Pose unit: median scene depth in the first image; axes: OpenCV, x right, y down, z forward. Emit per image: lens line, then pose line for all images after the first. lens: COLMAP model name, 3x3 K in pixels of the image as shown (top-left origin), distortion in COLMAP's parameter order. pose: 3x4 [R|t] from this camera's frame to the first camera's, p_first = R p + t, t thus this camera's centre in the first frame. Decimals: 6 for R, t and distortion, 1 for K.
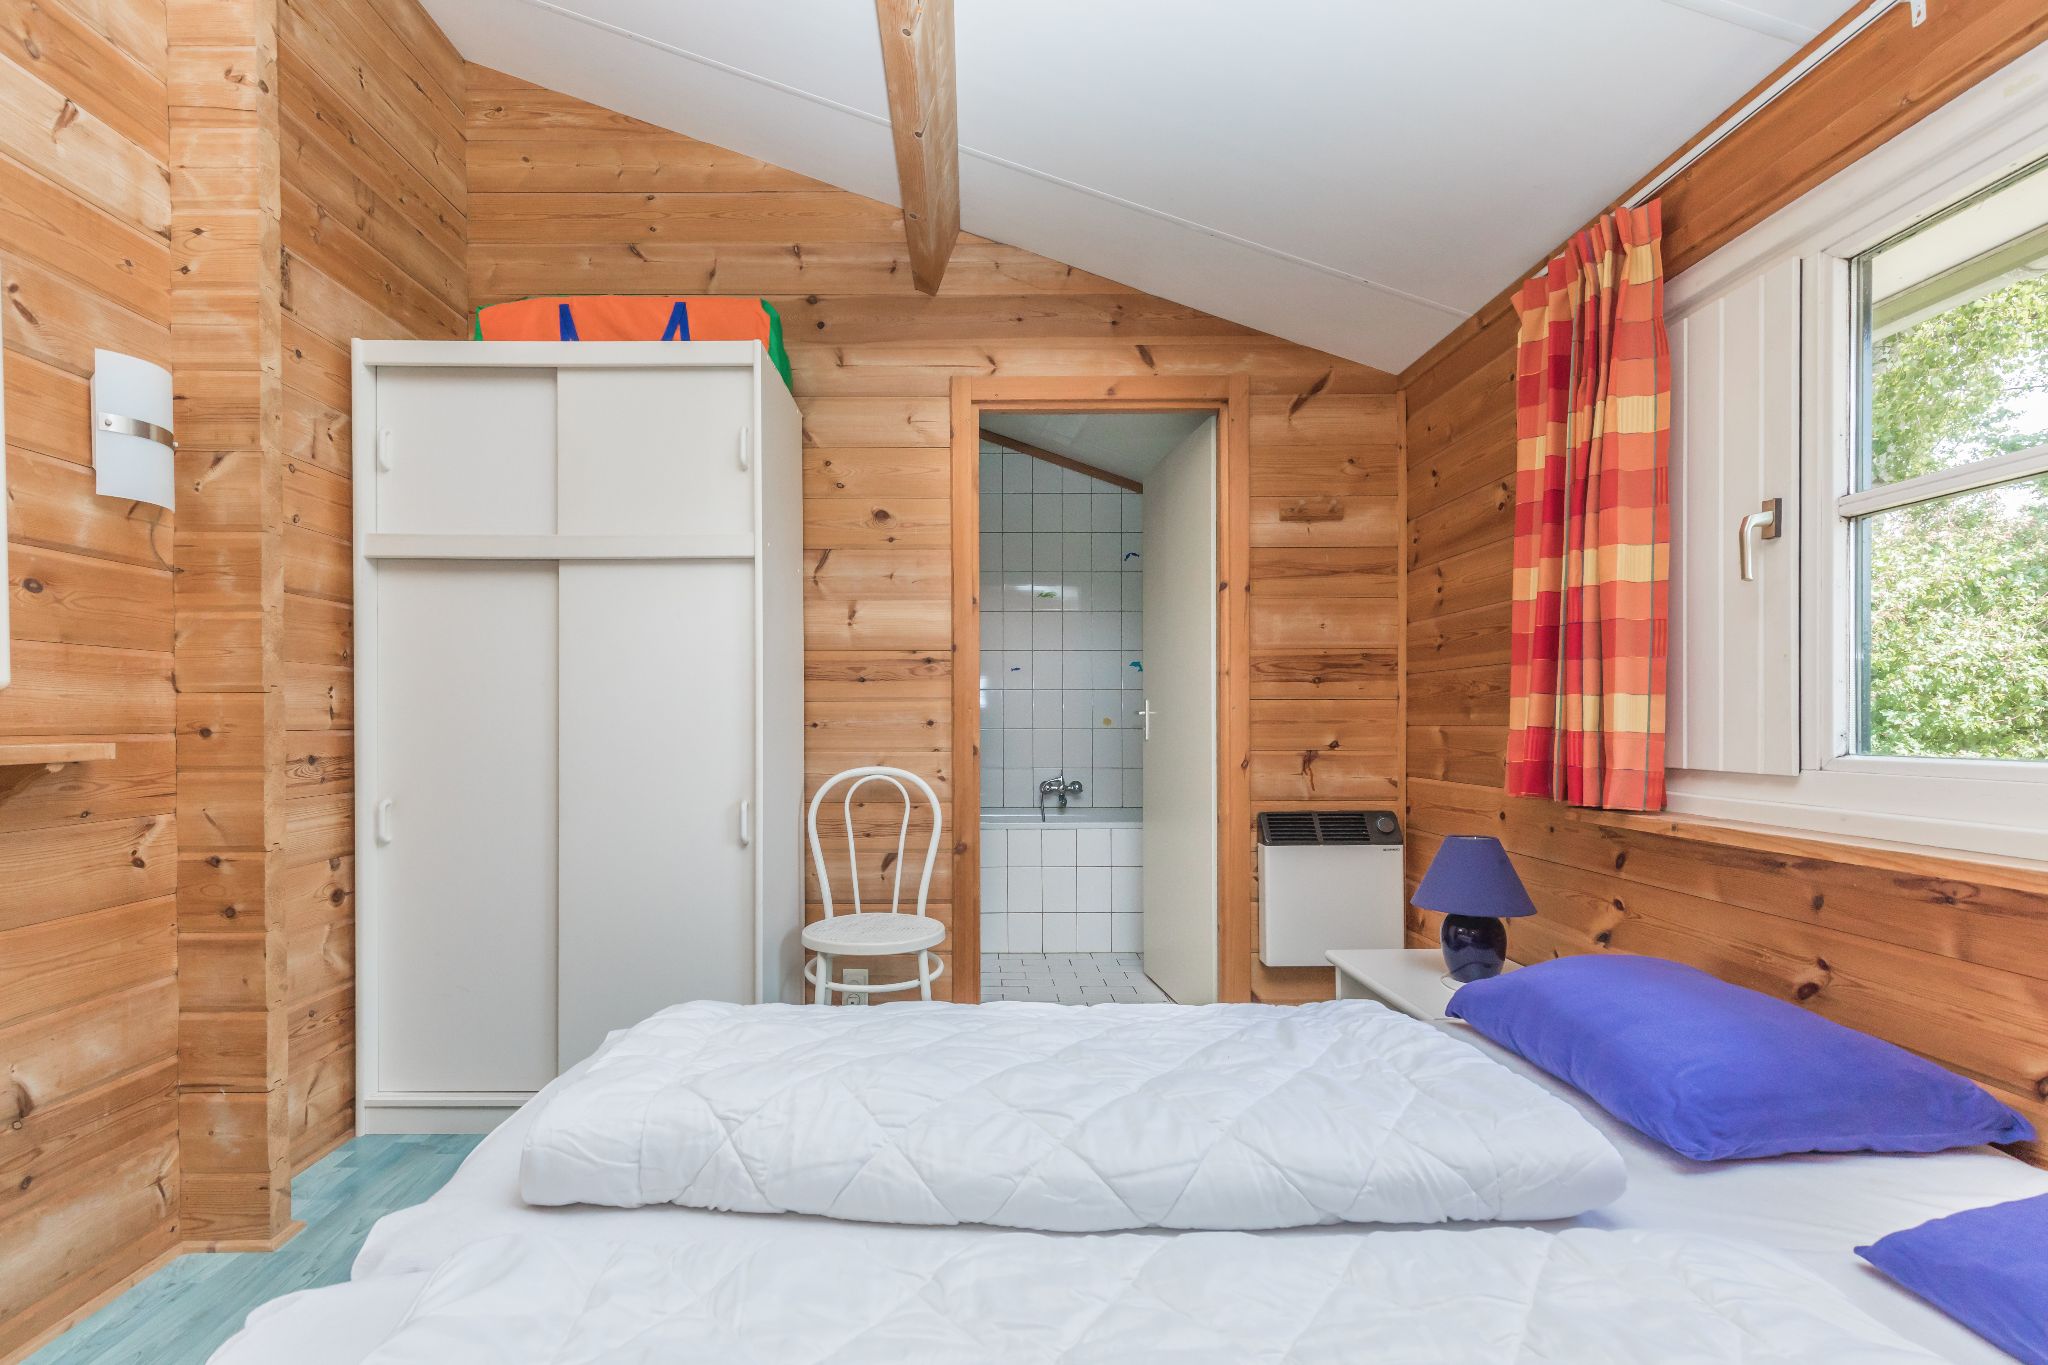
lens RADIAL K [[954.8, 0, 988.3], [0, 954.8, 719.3], [0, 0, 1]] dist [0.001374, -0.001053]
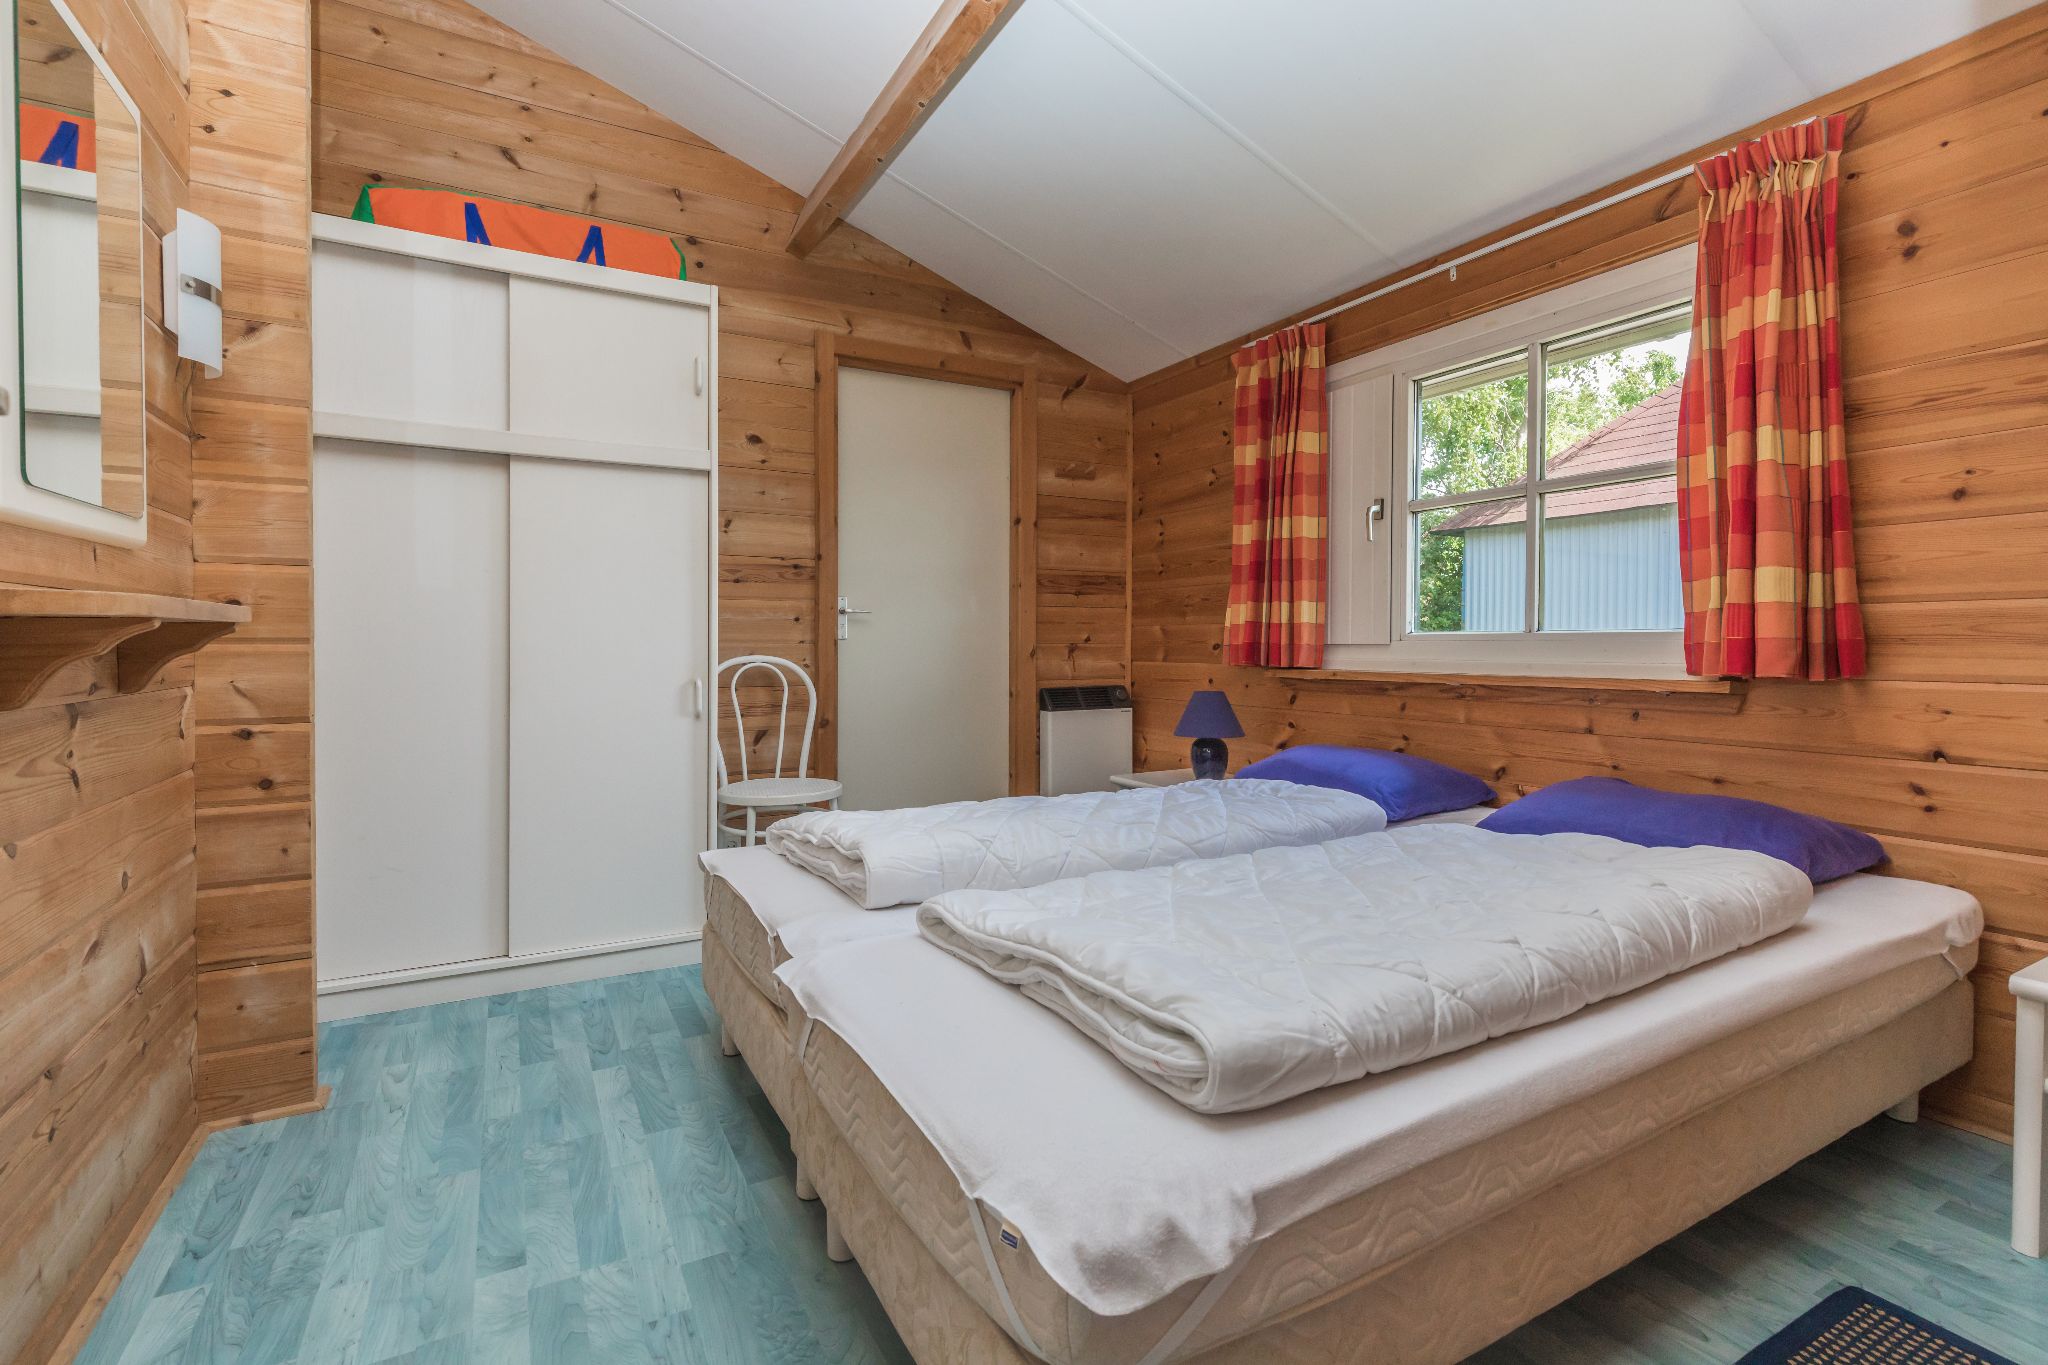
lens RADIAL K [[928.1, 0, 1022.3], [0, 928.1, 652.7], [0, 0, 1]] dist [-0.001034, -0.000244]
pose [[0.878281, 0.000379, 0.478145, -0.518309], [-0.005348, 0.999945, 0.009032, 0.047131], [-0.478115, -0.010489, 0.878235, -0.214376]]
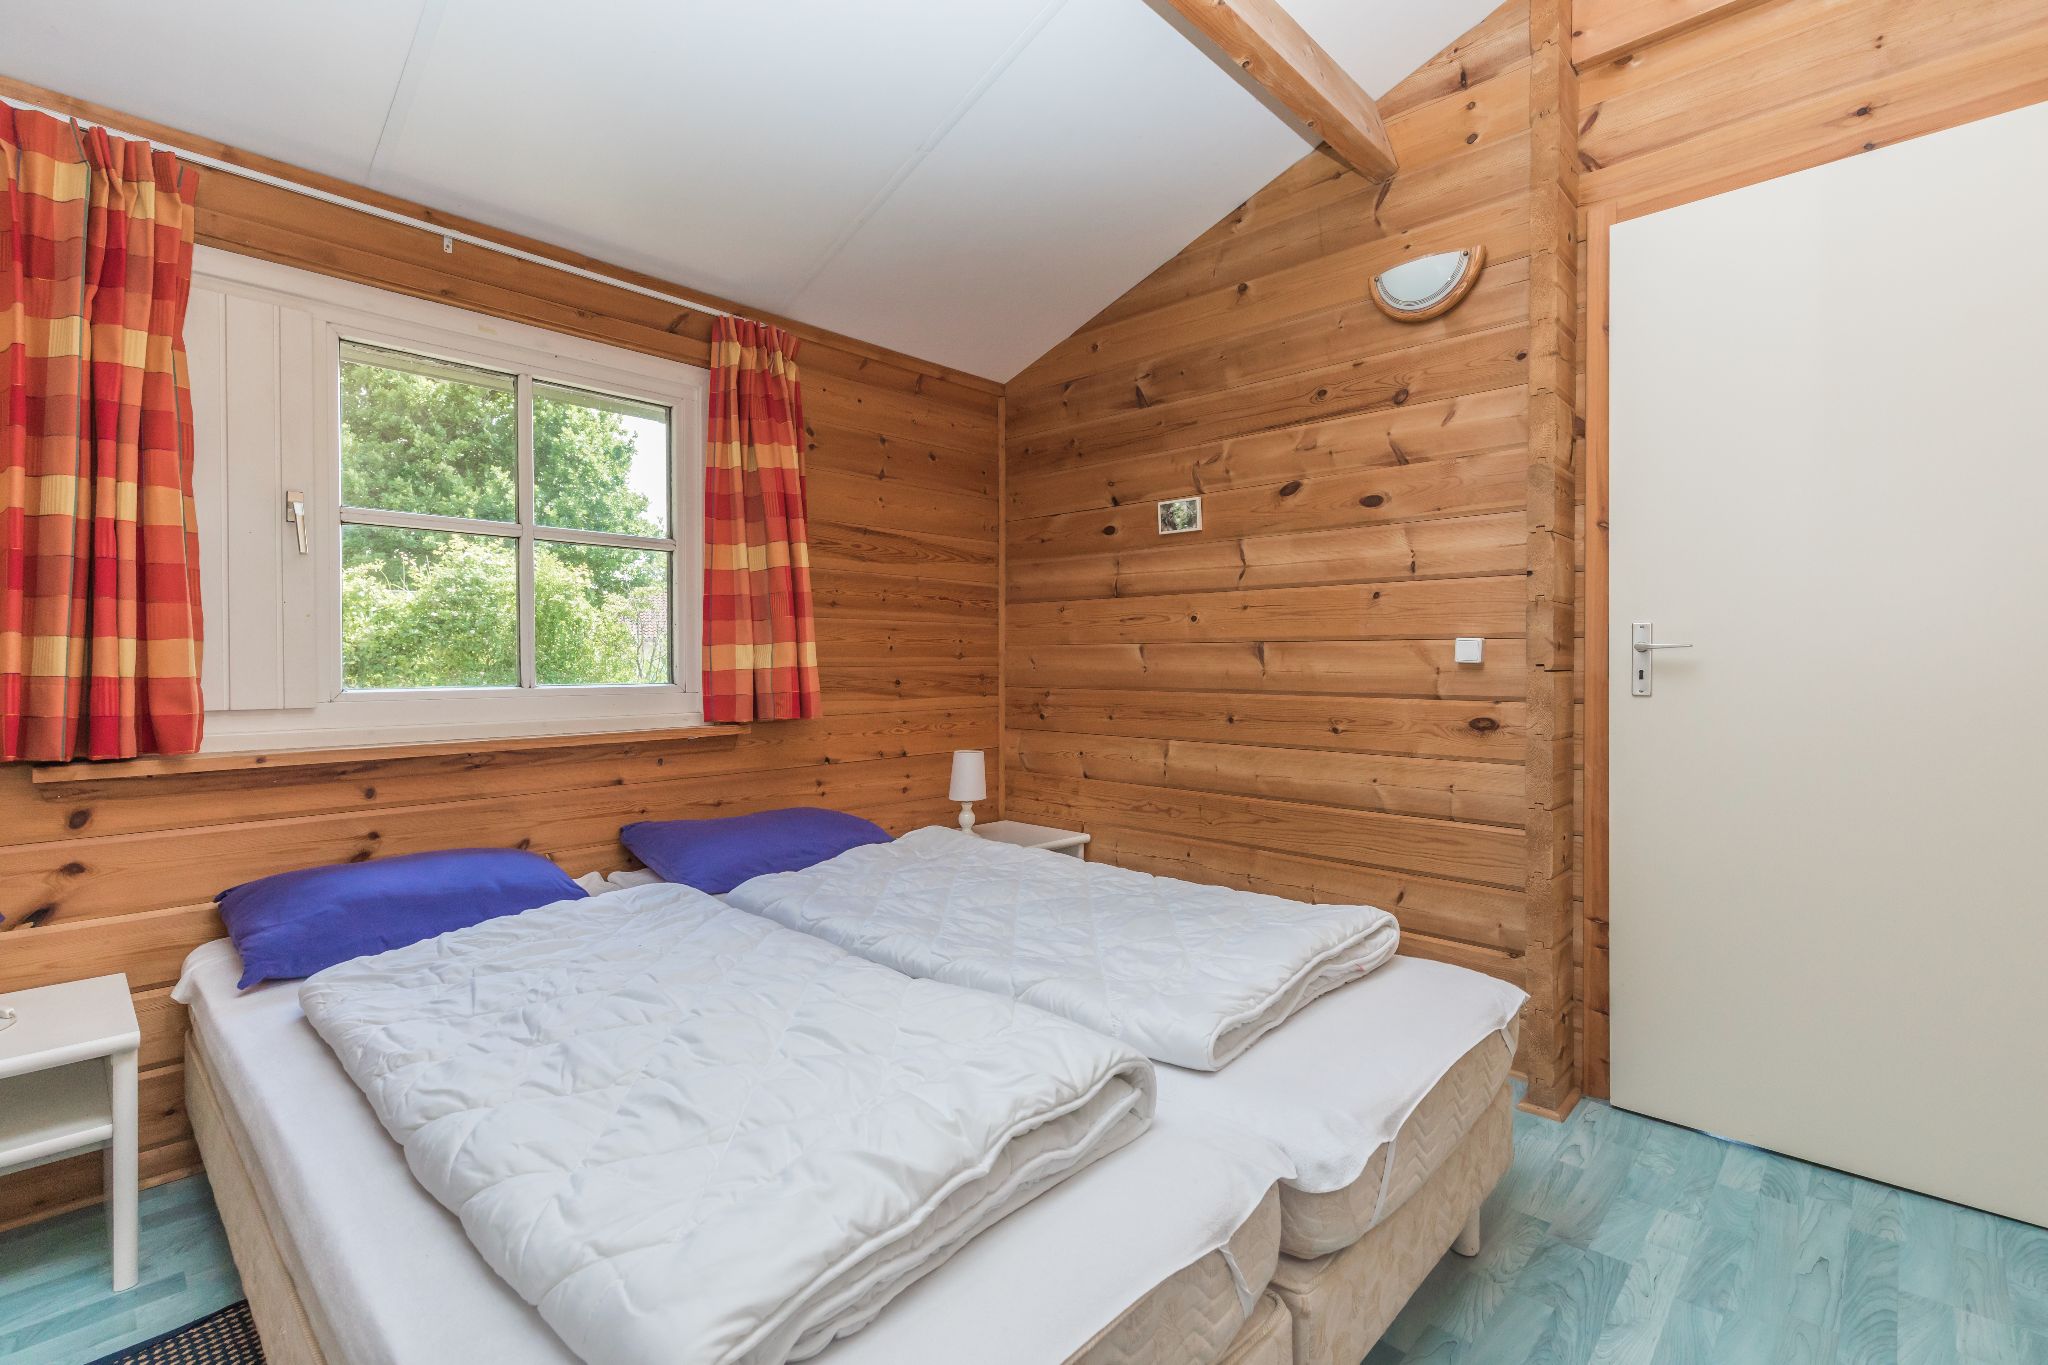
lens RADIAL K [[926.9, 0, 1024.0], [0, 926.9, 682.5], [0, 0, 1]] dist [-0.001811, -0.000509]
pose [[-0.720230, -0.006356, 0.693706, -0.561206], [0.004967, 0.999885, 0.014318, 0.007915], [-0.693717, 0.013758, -0.720116, 0.929347]]
